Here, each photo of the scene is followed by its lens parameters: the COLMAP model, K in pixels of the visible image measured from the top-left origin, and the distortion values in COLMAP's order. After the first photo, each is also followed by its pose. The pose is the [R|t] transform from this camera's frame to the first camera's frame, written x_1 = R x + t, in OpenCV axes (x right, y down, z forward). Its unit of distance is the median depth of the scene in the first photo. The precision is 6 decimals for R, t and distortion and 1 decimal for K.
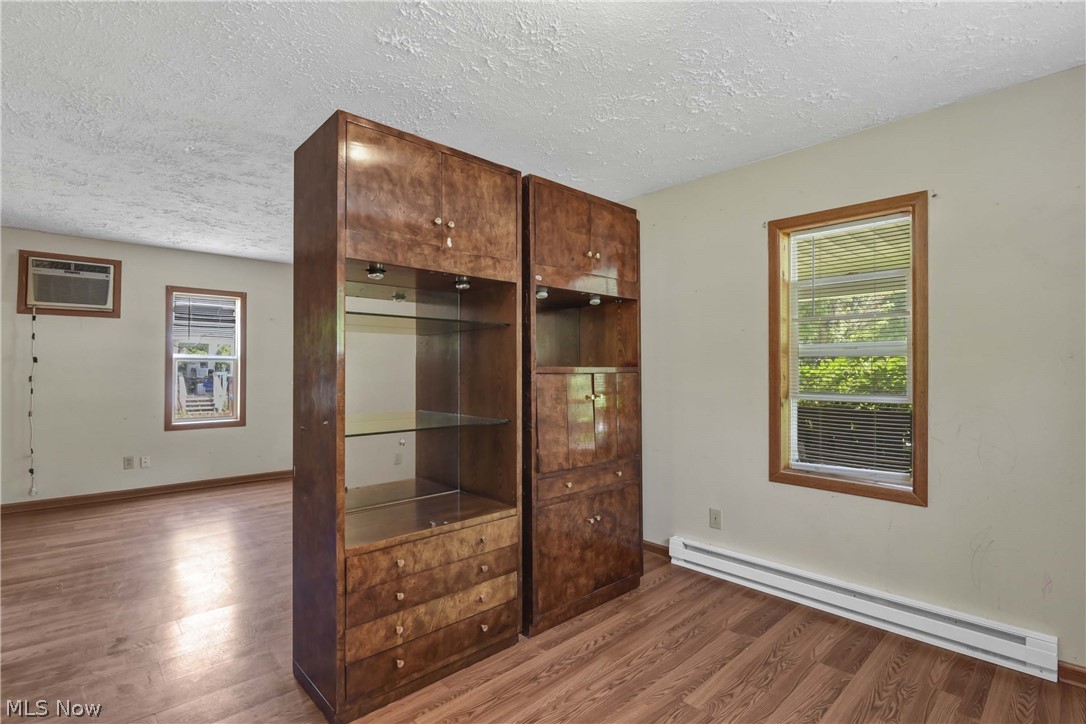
lens RADIAL K [[513.1, 0, 535.3], [0, 513.1, 363.6], [0, 0, 1]] dist [-0.008750, -0.006237]
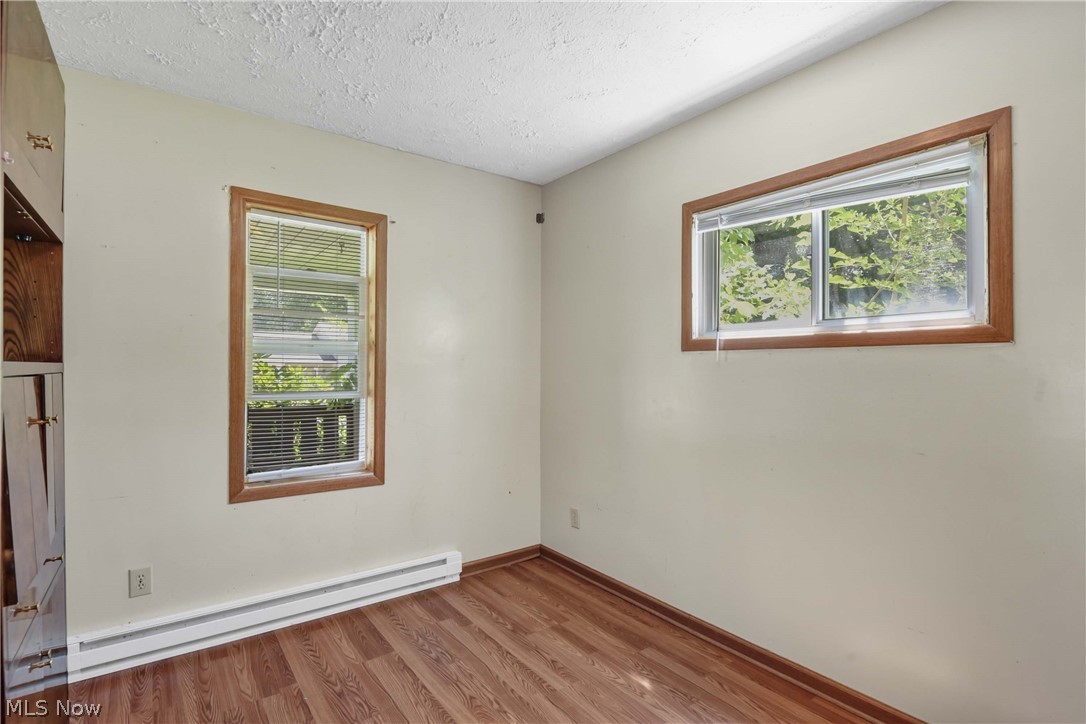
lens RADIAL K [[513.1, 0, 558.2], [0, 513.1, 365.9], [0, 0, 1]] dist [-0.008750, -0.006237]
pose [[0.088163, 0.003281, 0.996101, -0.351858], [-0.014495, 0.999893, -0.002010, 0.004003], [-0.996001, -0.014261, 0.088201, 0.469283]]
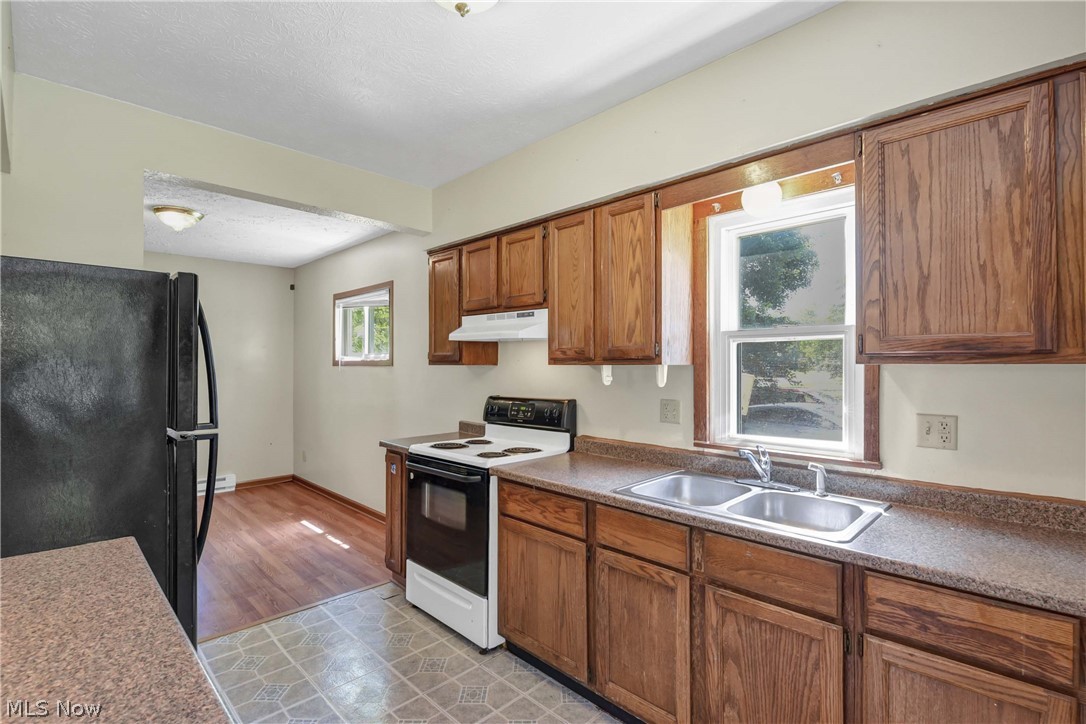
lens RADIAL K [[513.1, 0, 561.5], [0, 513.1, 368.3], [0, 0, 1]] dist [-0.008750, -0.006237]
pose [[-0.040613, -0.004989, 0.999163, -1.409435], [-0.009296, 0.999946, 0.004615, -0.037996], [-0.999132, -0.009100, -0.040657, -0.502640]]
